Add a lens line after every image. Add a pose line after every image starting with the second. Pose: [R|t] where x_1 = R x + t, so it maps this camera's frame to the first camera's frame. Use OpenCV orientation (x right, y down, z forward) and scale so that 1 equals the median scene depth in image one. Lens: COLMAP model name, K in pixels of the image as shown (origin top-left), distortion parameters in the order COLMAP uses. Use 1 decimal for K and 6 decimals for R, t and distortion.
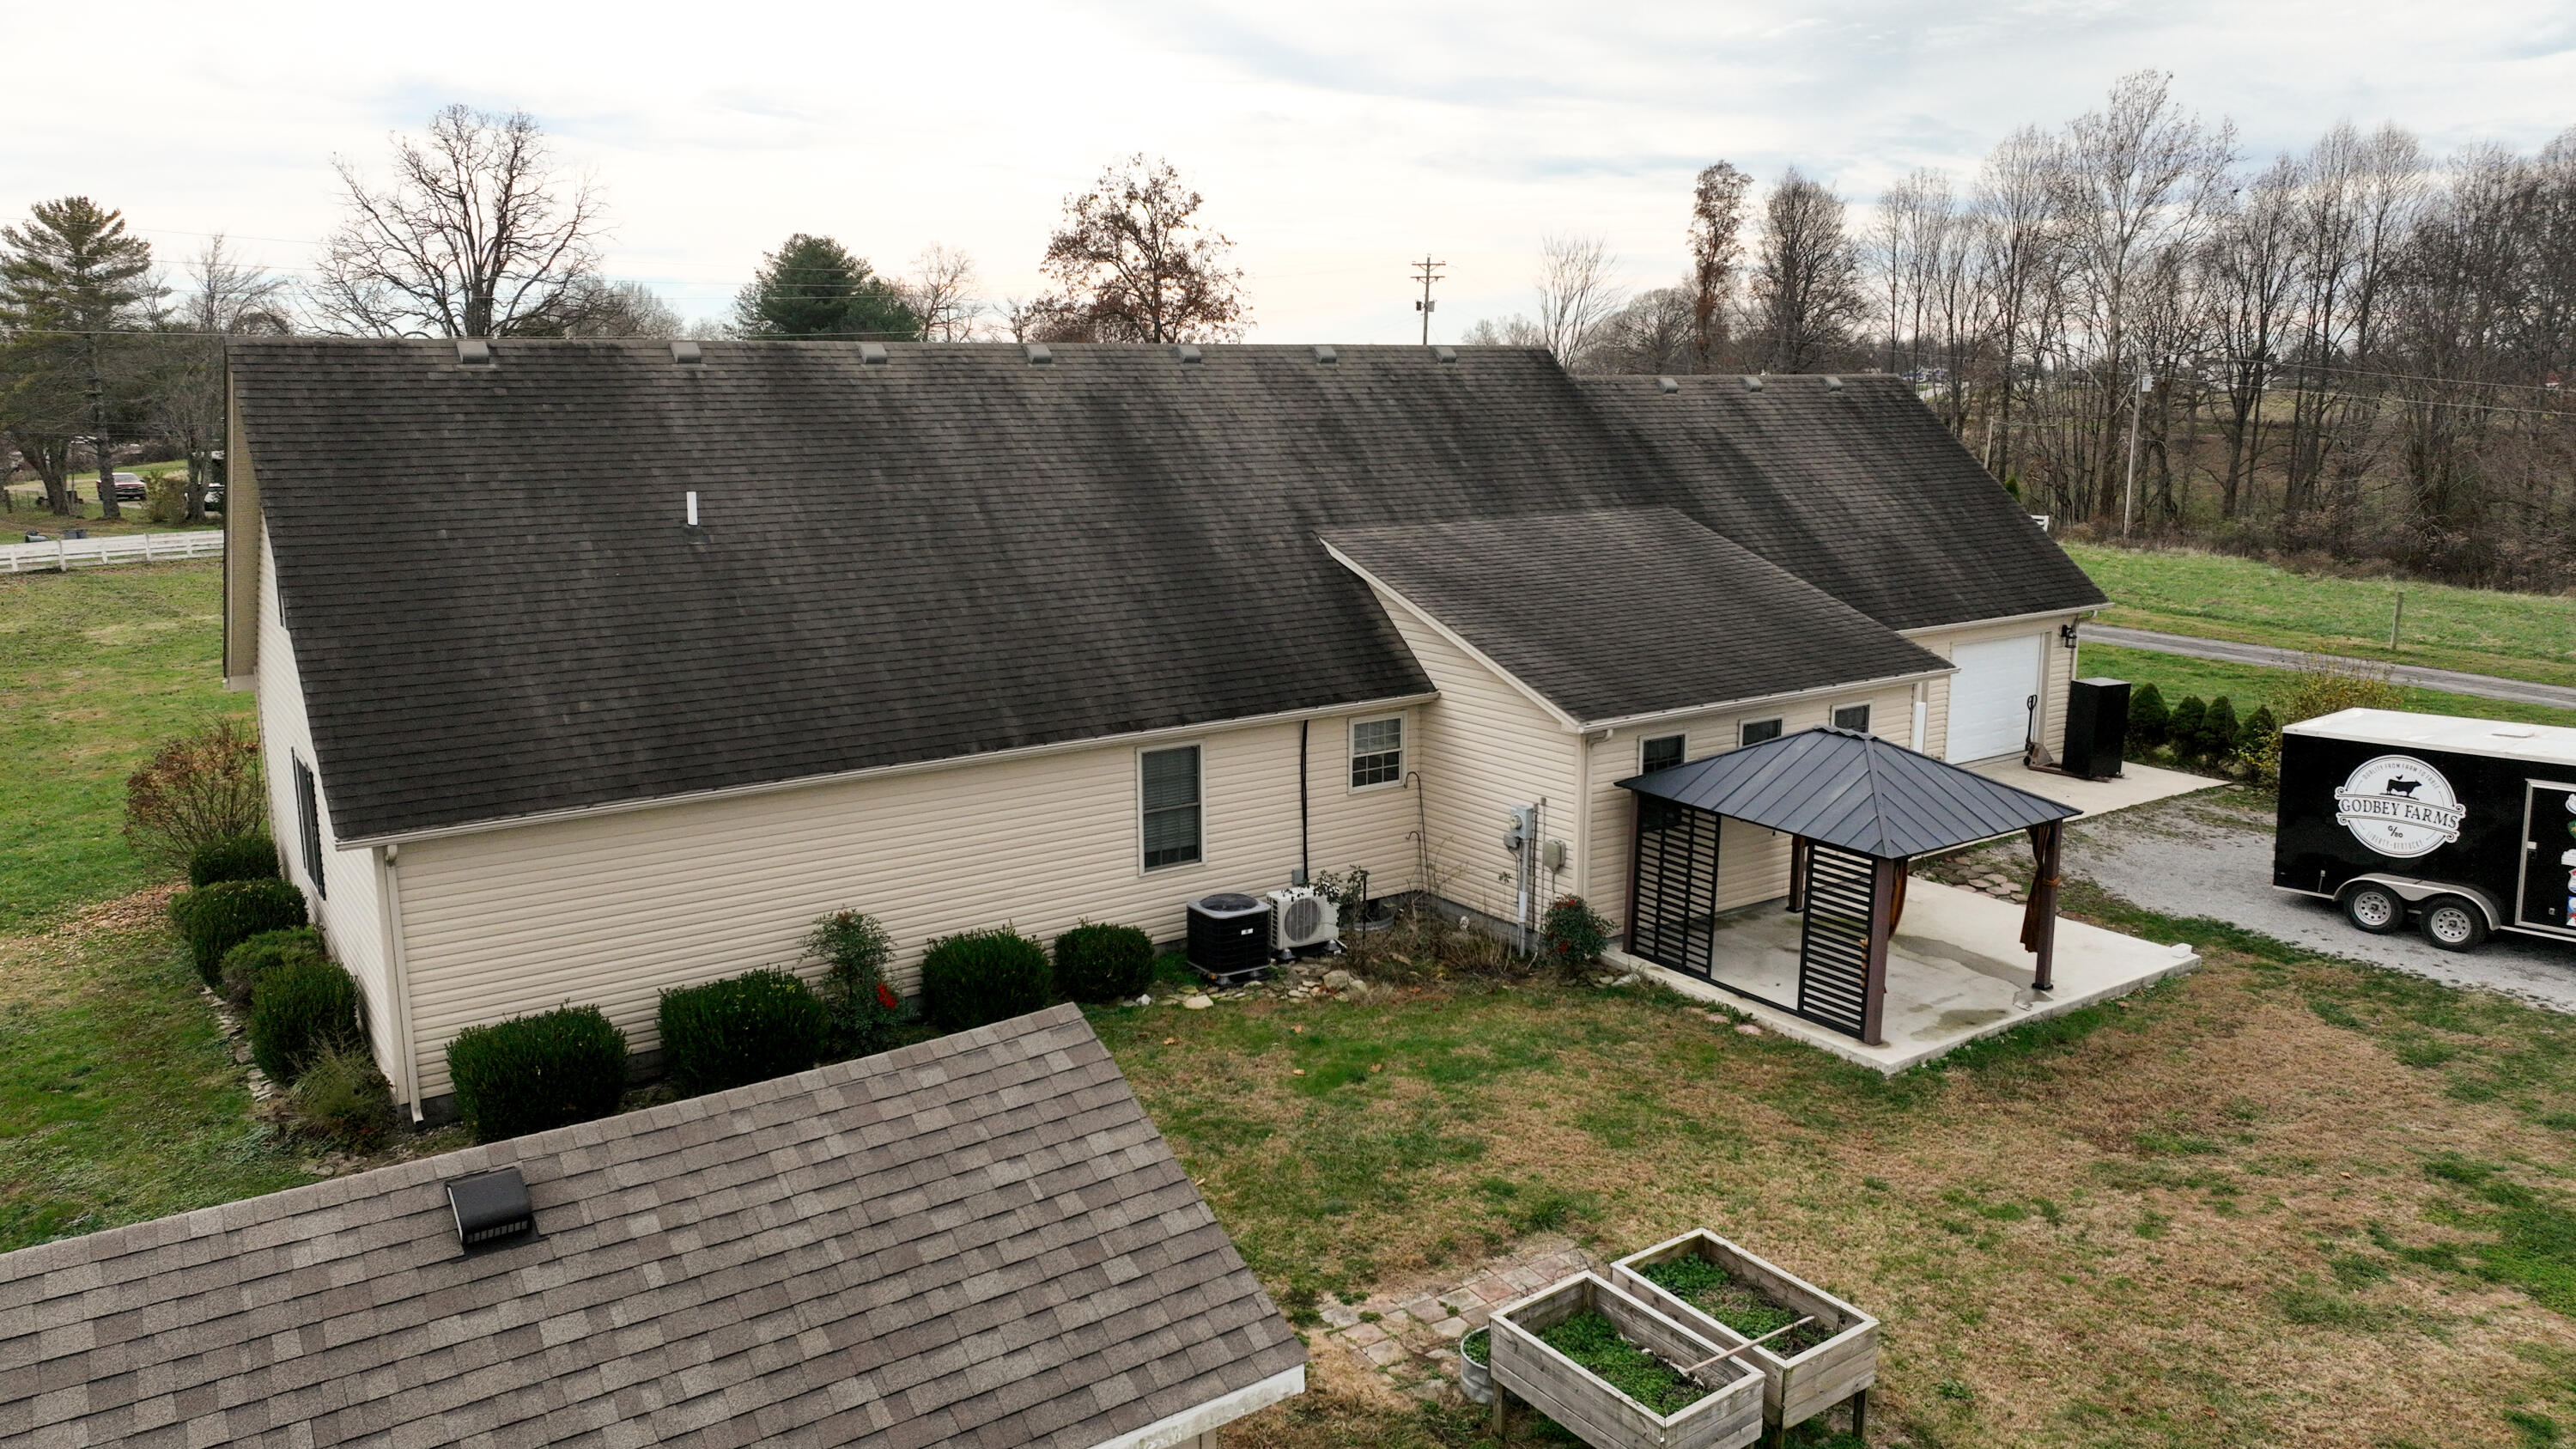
lens RADIAL K [[1799.2, 0, 1304.1], [0, 1799.2, 726.9], [0, 0, 1]] dist [0.007093, 0.009462]
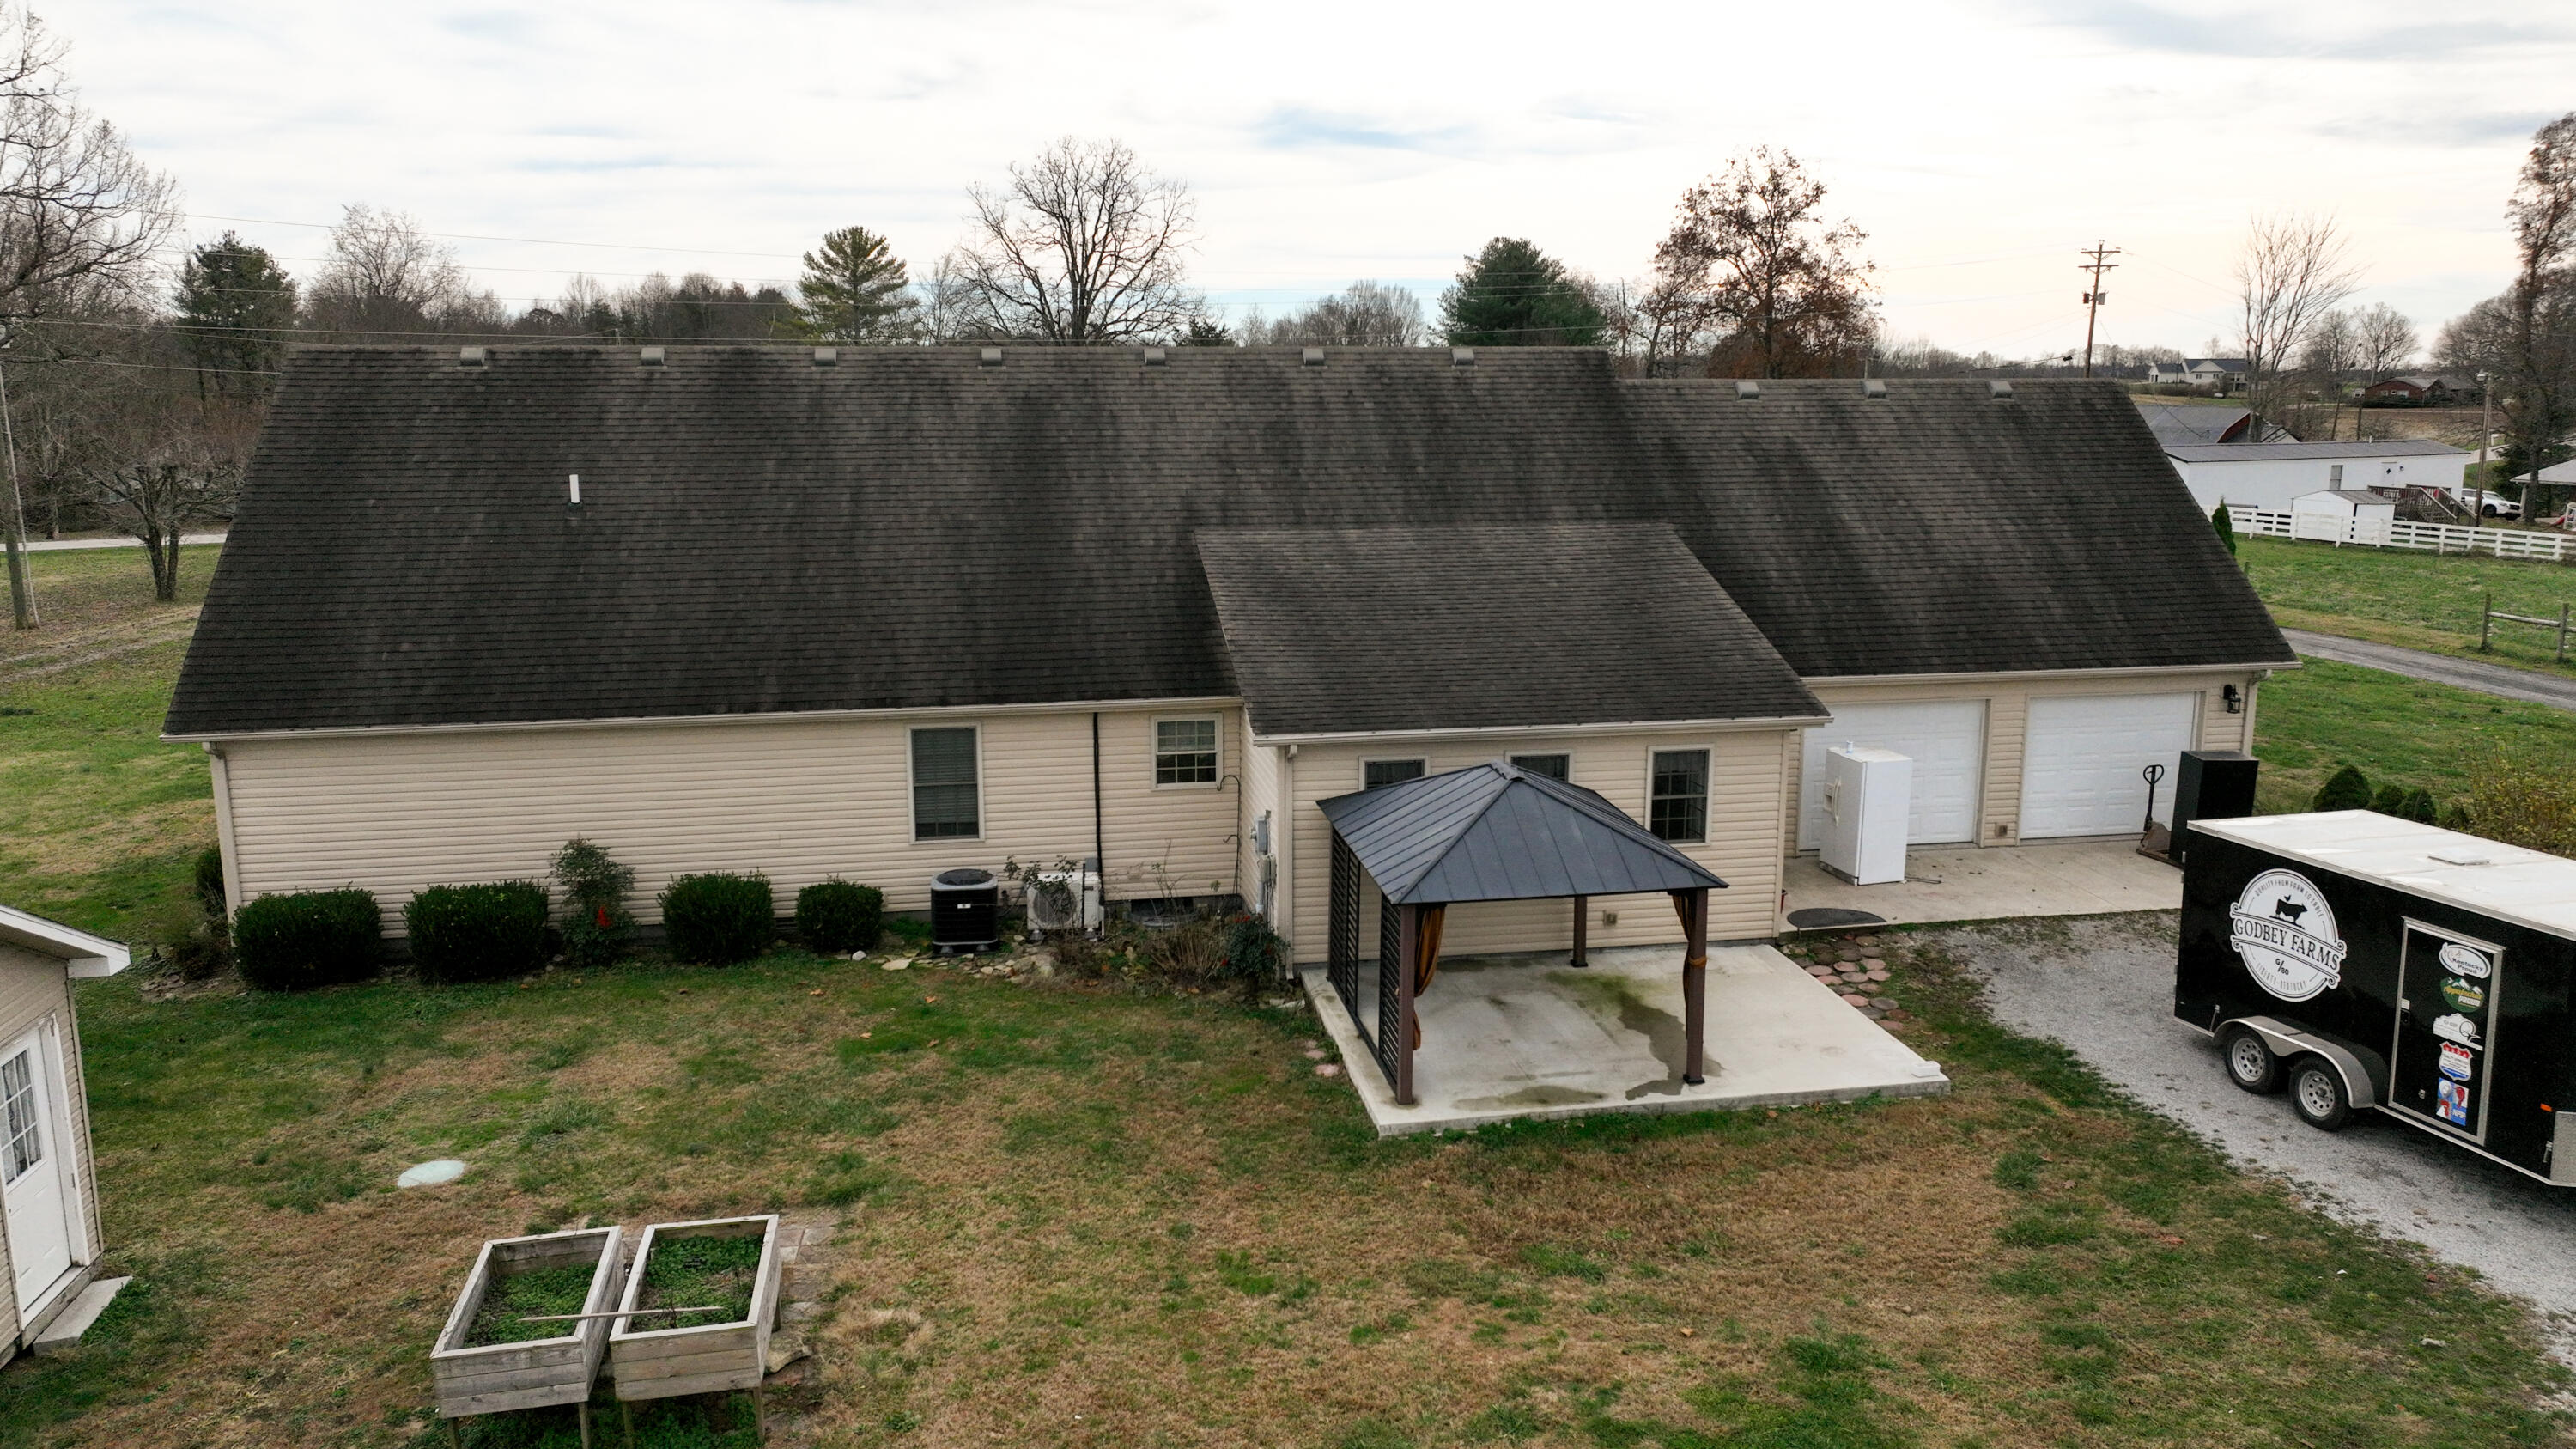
lens RADIAL K [[1799.4, 0, 1302.9], [0, 1799.4, 727.0], [0, 0, 1]] dist [0.004178, 0.005247]
pose [[0.908309, 0.083555, -0.409871, 0.542426], [-0.083097, 0.996361, 0.018966, -0.025753], [0.409964, 0.016832, 0.911946, 0.112464]]
